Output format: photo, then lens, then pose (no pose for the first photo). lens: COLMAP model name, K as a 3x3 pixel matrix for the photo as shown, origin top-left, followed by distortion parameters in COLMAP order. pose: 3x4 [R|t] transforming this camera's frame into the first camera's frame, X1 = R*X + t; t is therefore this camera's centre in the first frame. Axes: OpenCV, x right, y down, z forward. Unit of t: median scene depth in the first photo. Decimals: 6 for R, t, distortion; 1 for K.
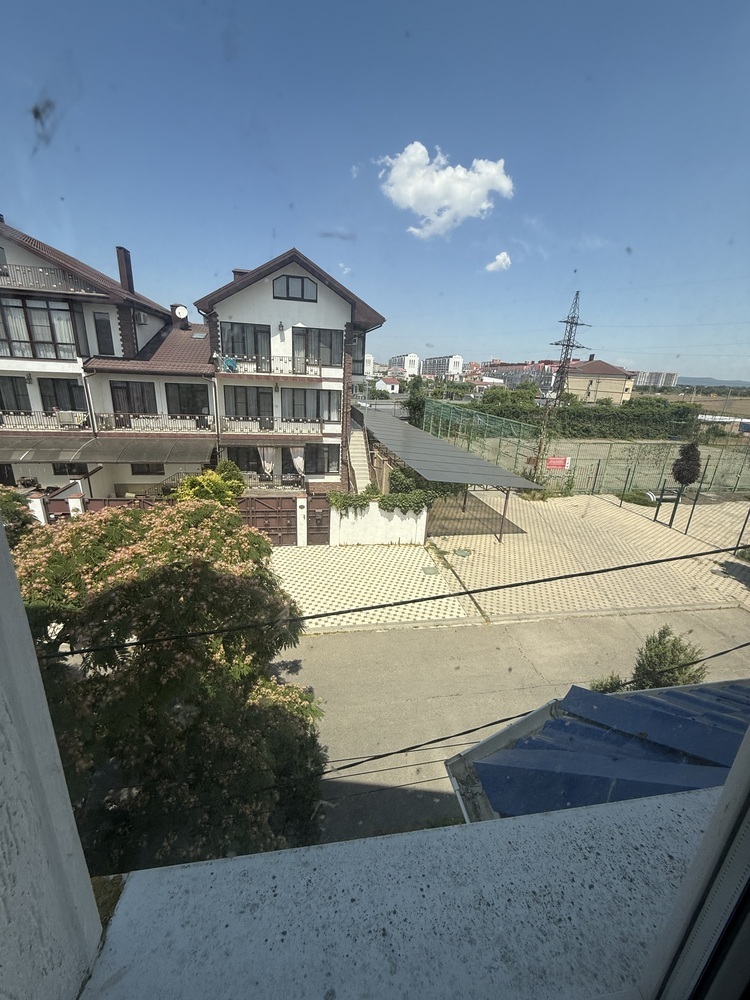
lens RADIAL K [[397.9, 0, 371.8], [0, 397.9, 500.0], [0, 0, 1]] dist [-0.008102, 0.000271]
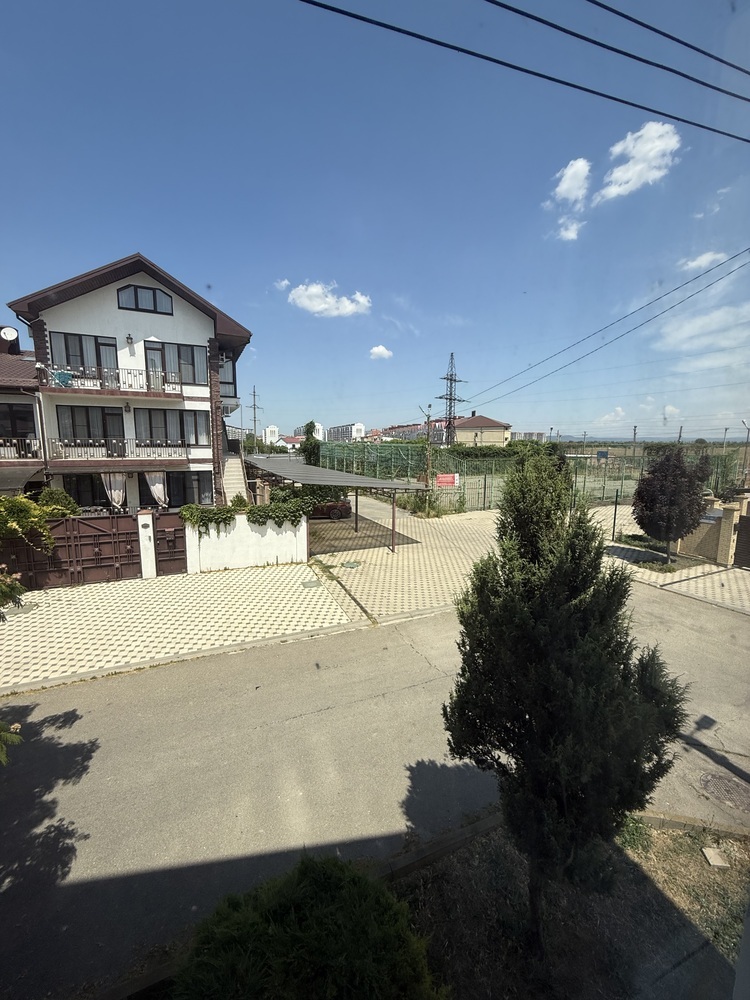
lens RADIAL K [[397.9, 0, 376.5], [0, 397.9, 500.2], [0, 0, 1]] dist [-0.008102, 0.000271]
pose [[0.971553, -0.074477, 0.224806, 0.079813], [0.111771, 0.981090, -0.158018, 0.115166], [-0.208786, 0.178650, 0.961505, 0.099278]]
